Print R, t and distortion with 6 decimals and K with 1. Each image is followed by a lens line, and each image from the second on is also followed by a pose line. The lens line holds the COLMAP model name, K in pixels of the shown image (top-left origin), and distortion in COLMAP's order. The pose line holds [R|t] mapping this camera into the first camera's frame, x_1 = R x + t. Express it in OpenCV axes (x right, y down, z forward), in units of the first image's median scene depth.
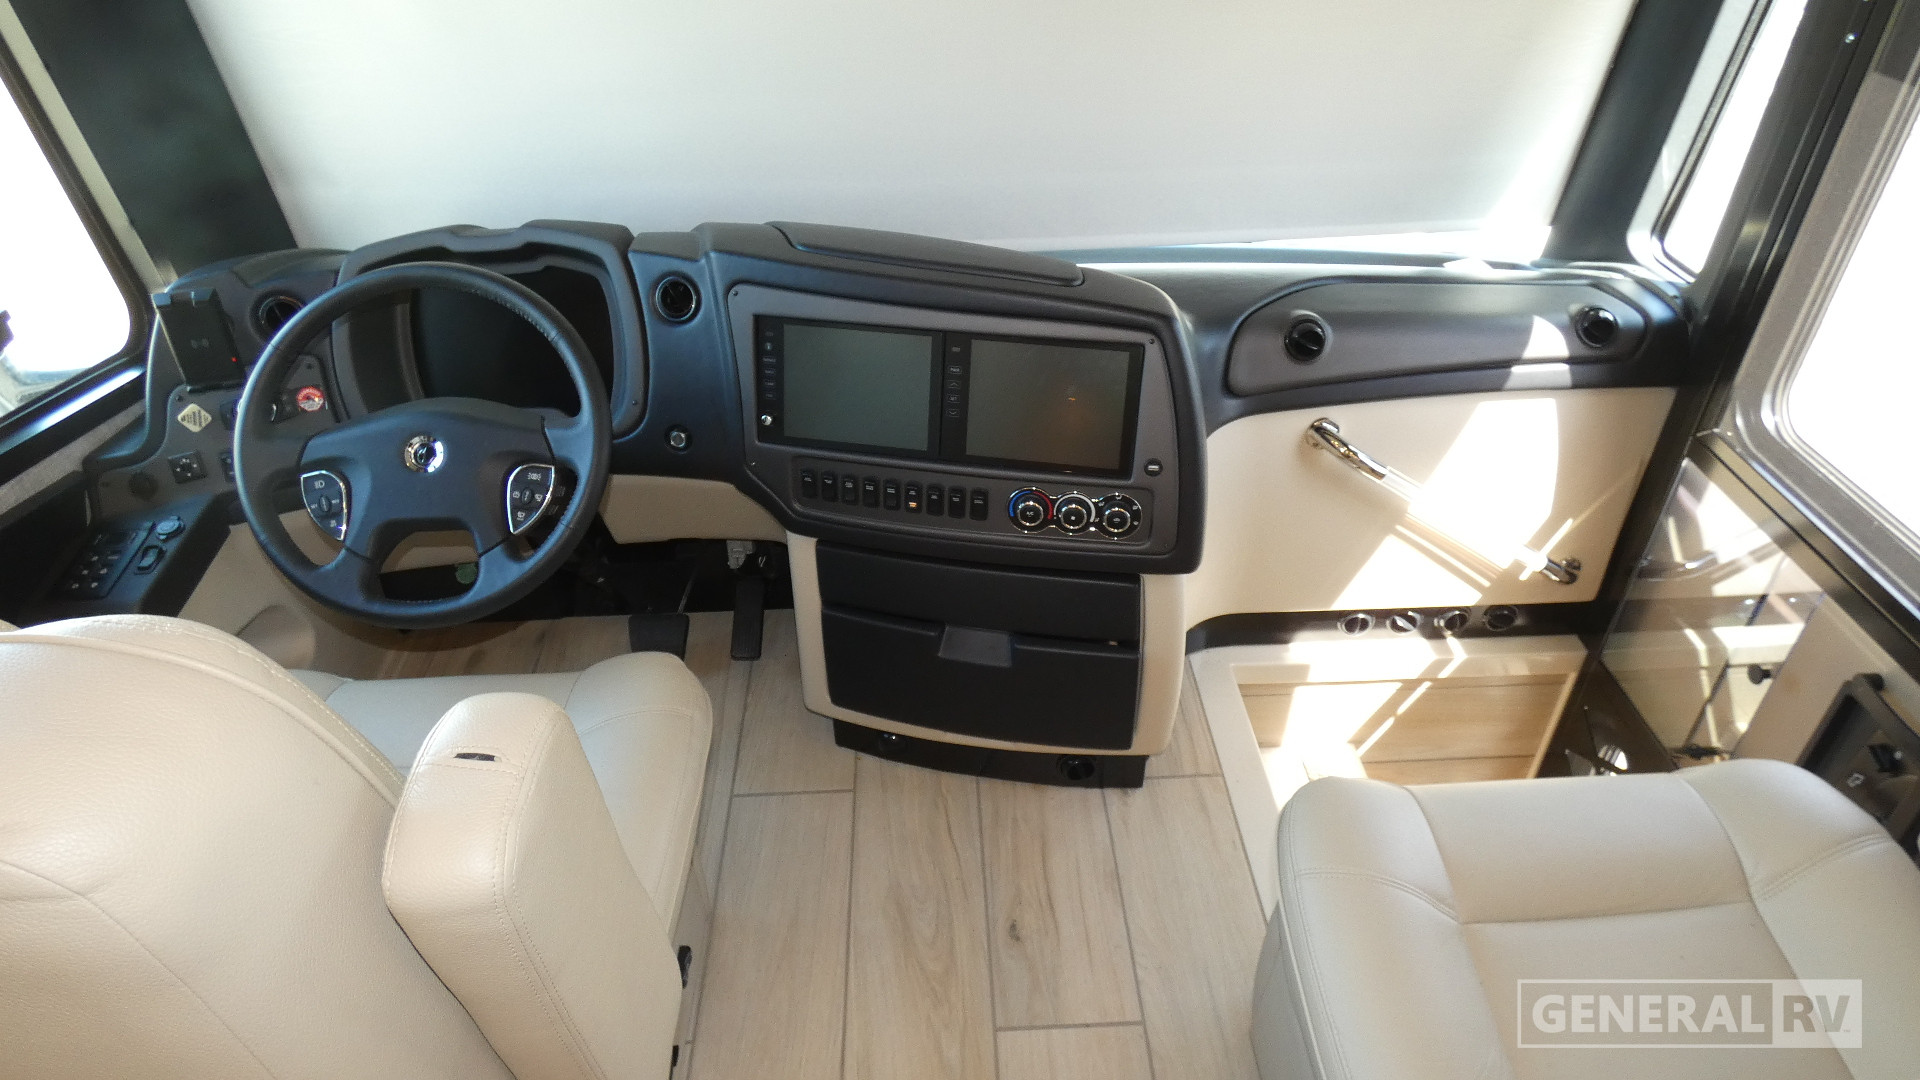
lens RADIAL K [[1148.6, 0, 955.3], [0, 1148.6, 558.0], [0, 0, 1]] dist [-0.004000, -0.002332]
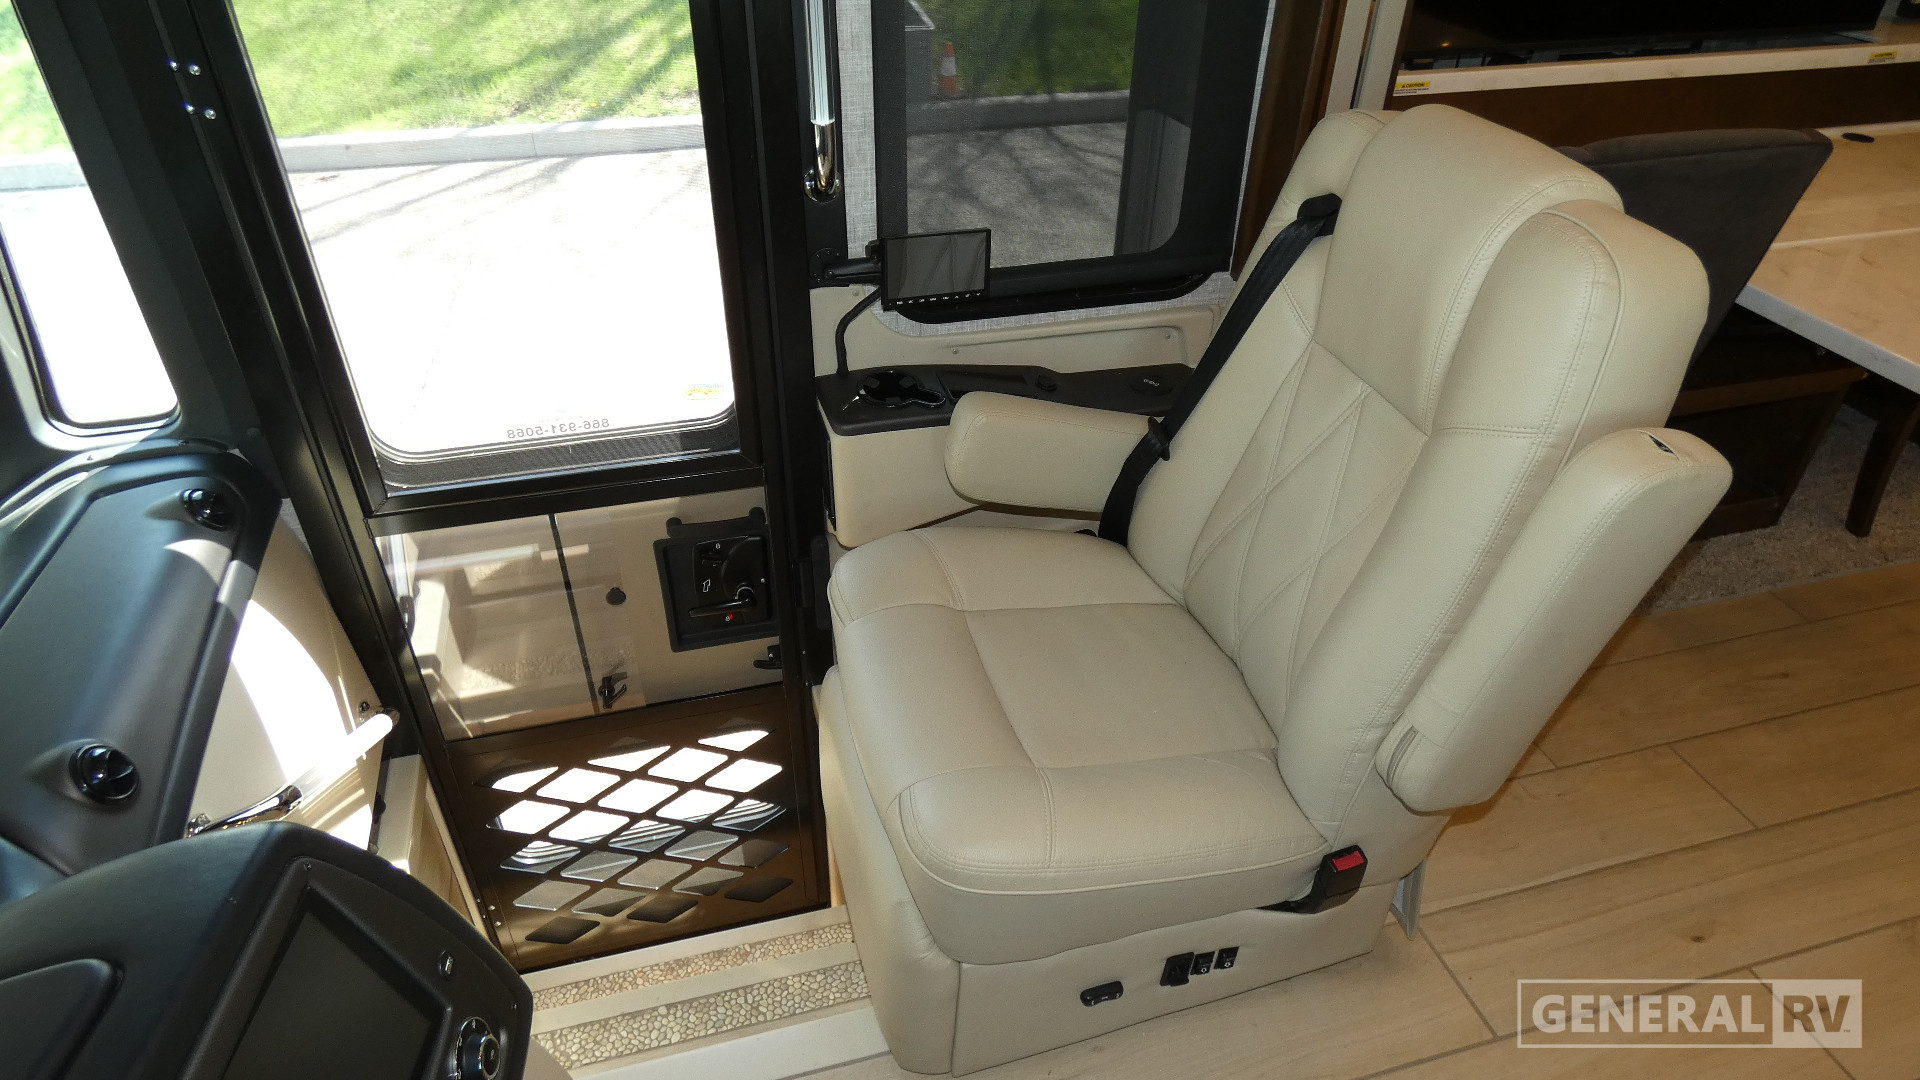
lens RADIAL K [[1148.6, 0, 951.4], [0, 1148.6, 533.3], [0, 0, 1]] dist [-0.004000, -0.002332]
pose [[-0.230772, -0.550529, 0.802286, -0.248692], [0.581866, 0.582779, 0.567274, -0.386878], [-0.779856, 0.597734, 0.185845, 0.502348]]
